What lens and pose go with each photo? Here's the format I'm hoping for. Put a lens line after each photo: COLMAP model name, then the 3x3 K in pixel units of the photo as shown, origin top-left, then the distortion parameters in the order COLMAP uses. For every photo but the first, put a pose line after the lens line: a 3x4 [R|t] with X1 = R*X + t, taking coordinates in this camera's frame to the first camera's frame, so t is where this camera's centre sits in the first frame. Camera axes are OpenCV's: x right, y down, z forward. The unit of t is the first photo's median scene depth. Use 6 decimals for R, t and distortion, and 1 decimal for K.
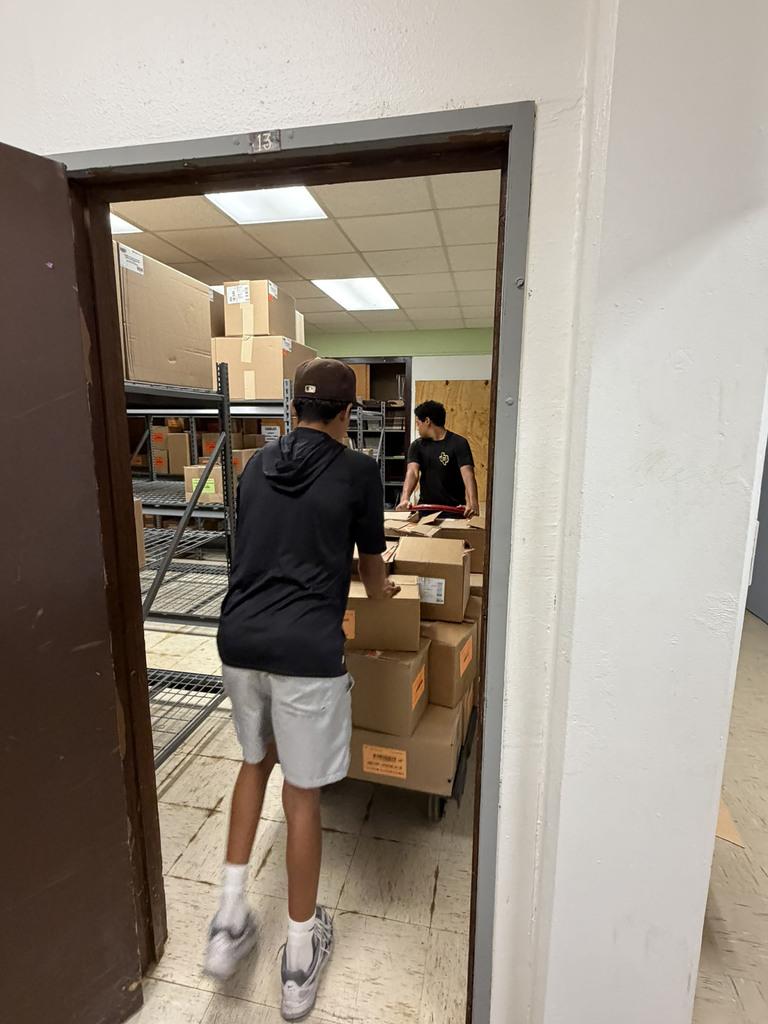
lens RADIAL K [[509.8, 0, 387.2], [0, 509.8, 510.3], [0, 0, 1]] dist [-0.003850, -0.000233]
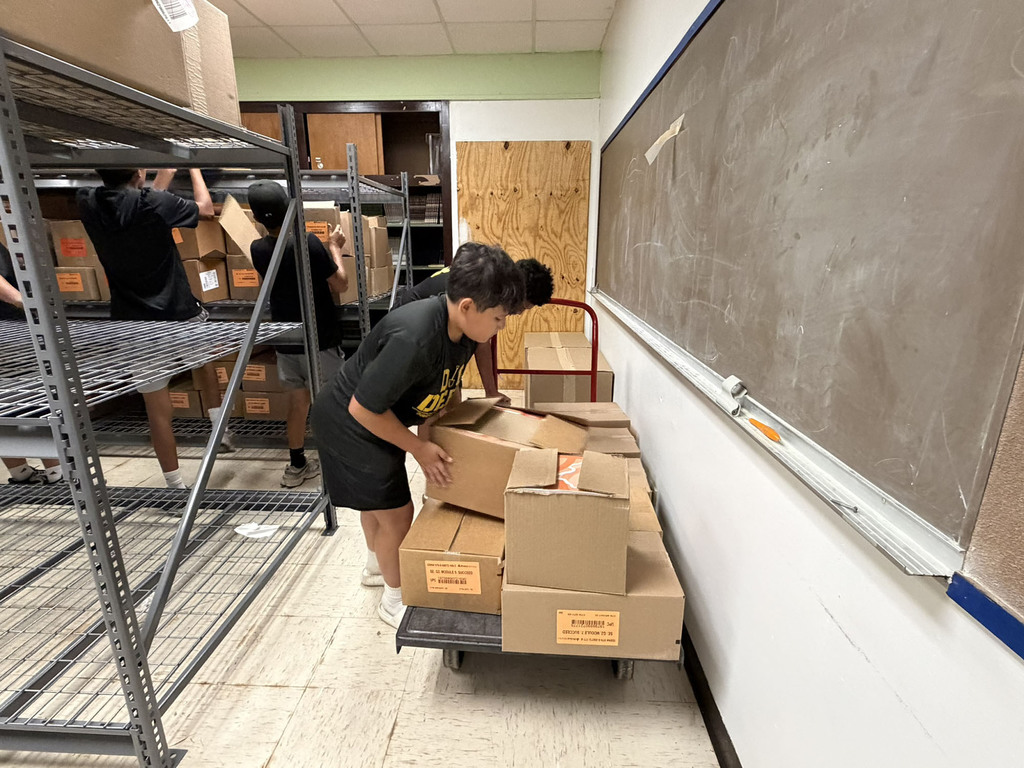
lens RADIAL K [[509.8, 0, 507.5], [0, 509.8, 379.8], [0, 0, 1]] dist [-0.003850, -0.000233]
pose [[0.986087, -0.048511, 0.158997, 0.003970], [0.034626, 0.995433, 0.088964, -0.016397], [-0.162586, -0.082221, 0.983263, 0.347069]]
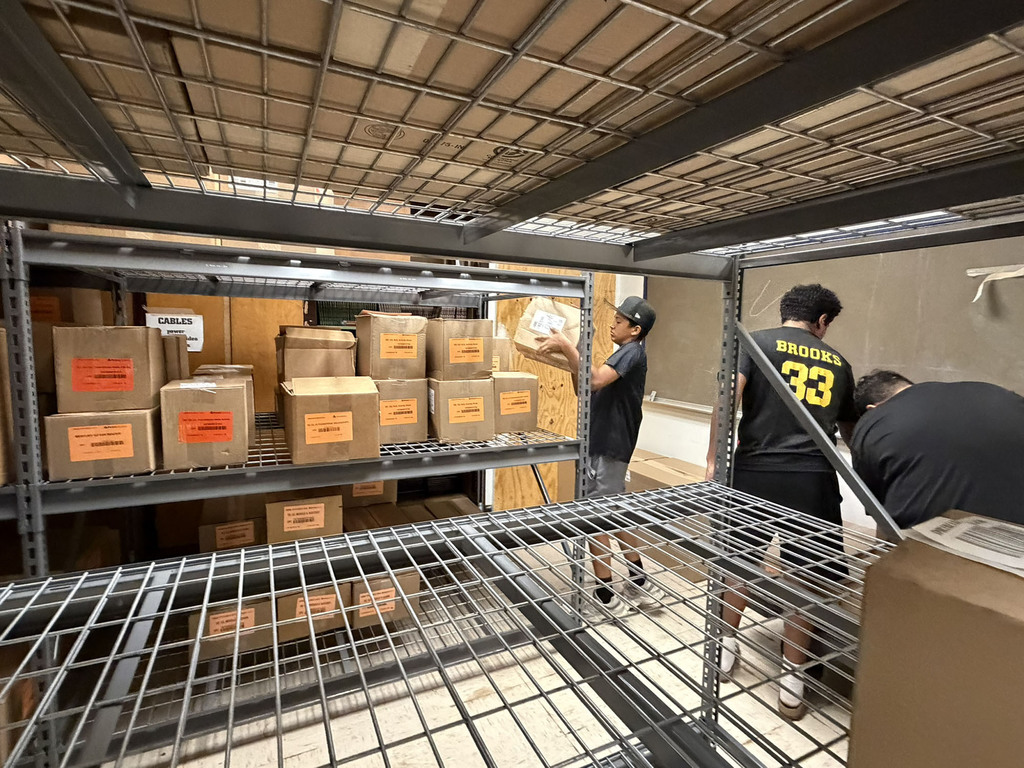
lens RADIAL K [[509.8, 0, 511.8], [0, 509.8, 382.4], [0, 0, 1]] dist [-0.003850, -0.000233]
pose [[0.788190, -0.051293, 0.613291, -0.298547], [0.100610, 0.993854, -0.046180, -0.073648], [-0.607152, 0.098102, 0.788506, 0.559902]]
